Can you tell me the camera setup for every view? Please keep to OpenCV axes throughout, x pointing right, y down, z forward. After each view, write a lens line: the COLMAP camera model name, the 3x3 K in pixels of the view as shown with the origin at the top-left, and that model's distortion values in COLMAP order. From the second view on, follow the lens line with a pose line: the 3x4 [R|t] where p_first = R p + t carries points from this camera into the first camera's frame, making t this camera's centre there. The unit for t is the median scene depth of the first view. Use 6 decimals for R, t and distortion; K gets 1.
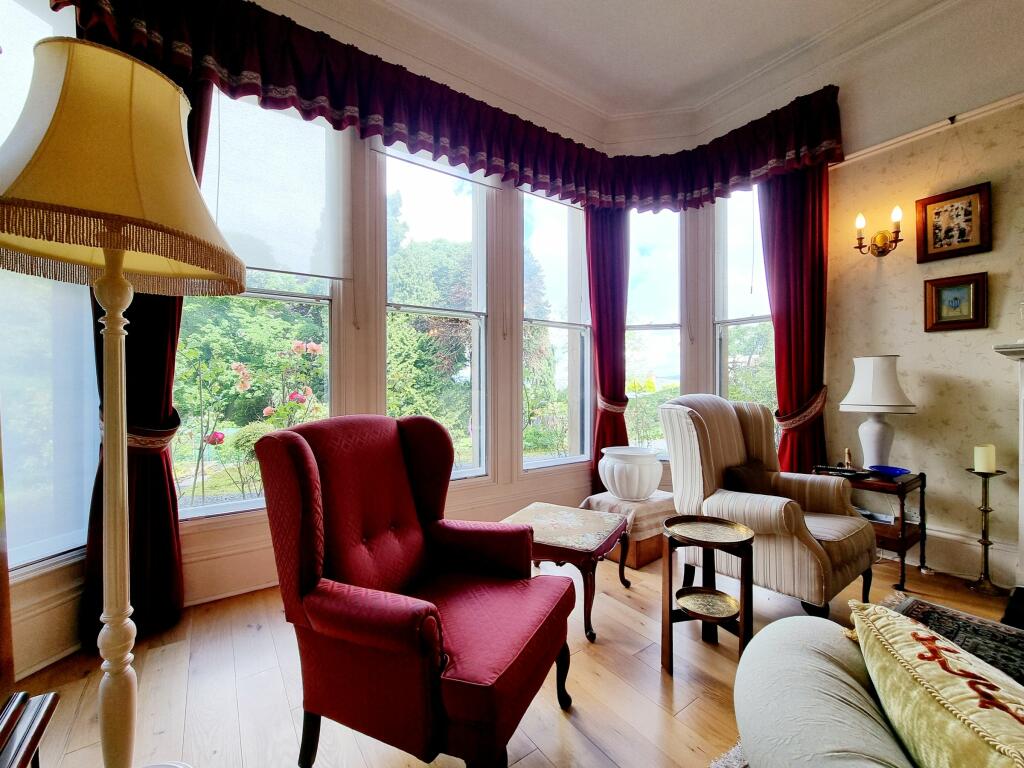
lens RADIAL K [[419.2, 0, 510.0], [0, 419.2, 385.9], [0, 0, 1]] dist [-0.004617, 0.000047]
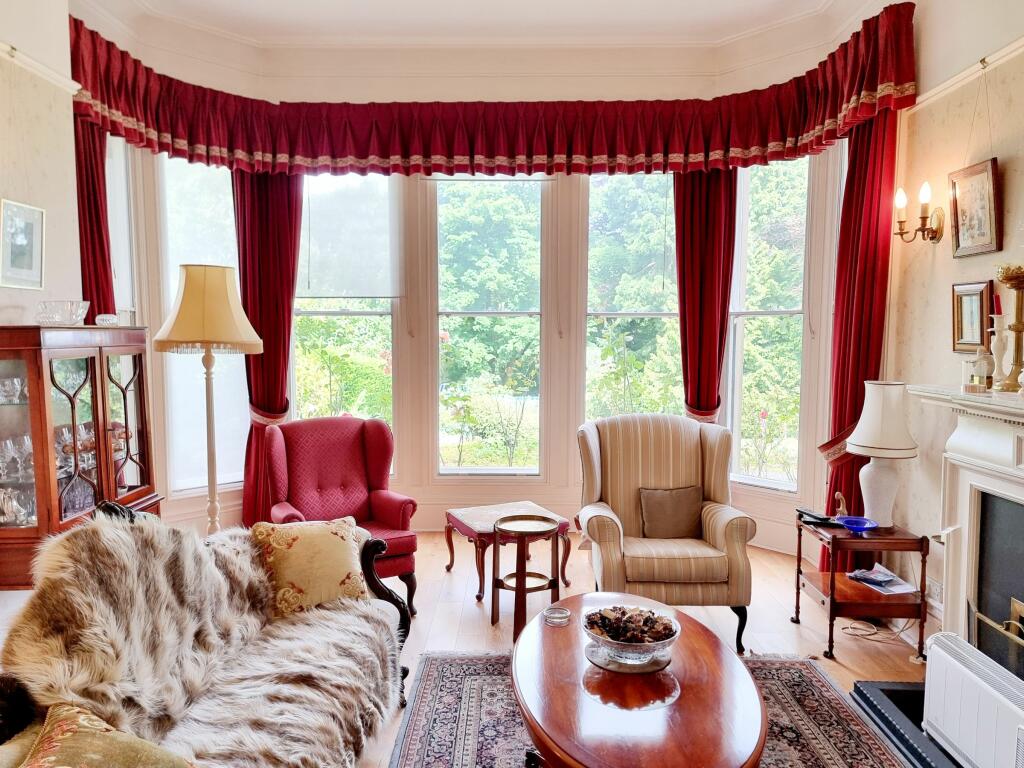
lens RADIAL K [[726.7, 0, 525.3], [0, 726.7, 376.6], [0, 0, 1]] dist [0.073779, -0.049380]
pose [[0.817210, 0.042640, -0.574760, 1.134756], [-0.006210, 0.997853, 0.065199, -0.167898], [0.576306, -0.049712, 0.815720, -0.522859]]
